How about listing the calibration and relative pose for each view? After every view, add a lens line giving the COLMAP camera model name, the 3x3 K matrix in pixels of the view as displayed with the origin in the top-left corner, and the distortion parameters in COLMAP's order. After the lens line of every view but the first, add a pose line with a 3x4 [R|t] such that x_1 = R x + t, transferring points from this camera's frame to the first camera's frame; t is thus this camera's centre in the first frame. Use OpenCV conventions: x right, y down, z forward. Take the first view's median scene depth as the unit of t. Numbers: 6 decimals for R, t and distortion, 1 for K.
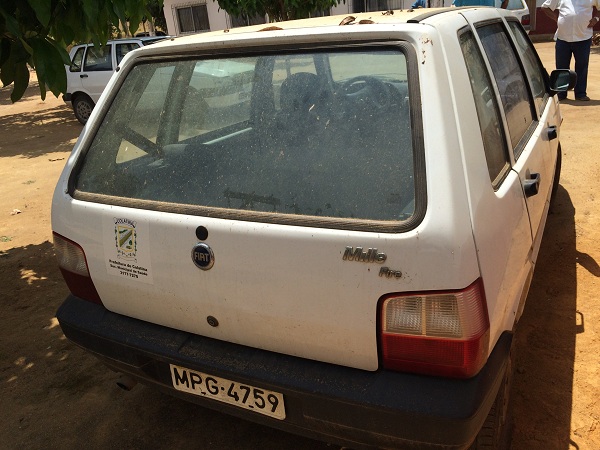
lens RADIAL K [[529.0, 0, 293.8], [0, 529.0, 224.5], [0, 0, 1]] dist [0.040822, -0.027049]
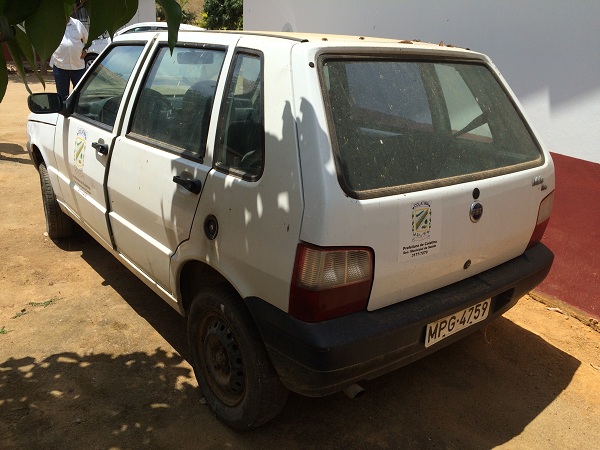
lens RADIAL K [[529.0, 0, 298.2], [0, 529.0, 227.4], [0, 0, 1]] dist [0.040822, -0.027049]
pose [[0.400438, -0.200197, 0.894187, -1.388384], [0.247777, 0.963146, 0.104676, -0.134714], [-0.882188, 0.179642, 0.435285, 0.747935]]
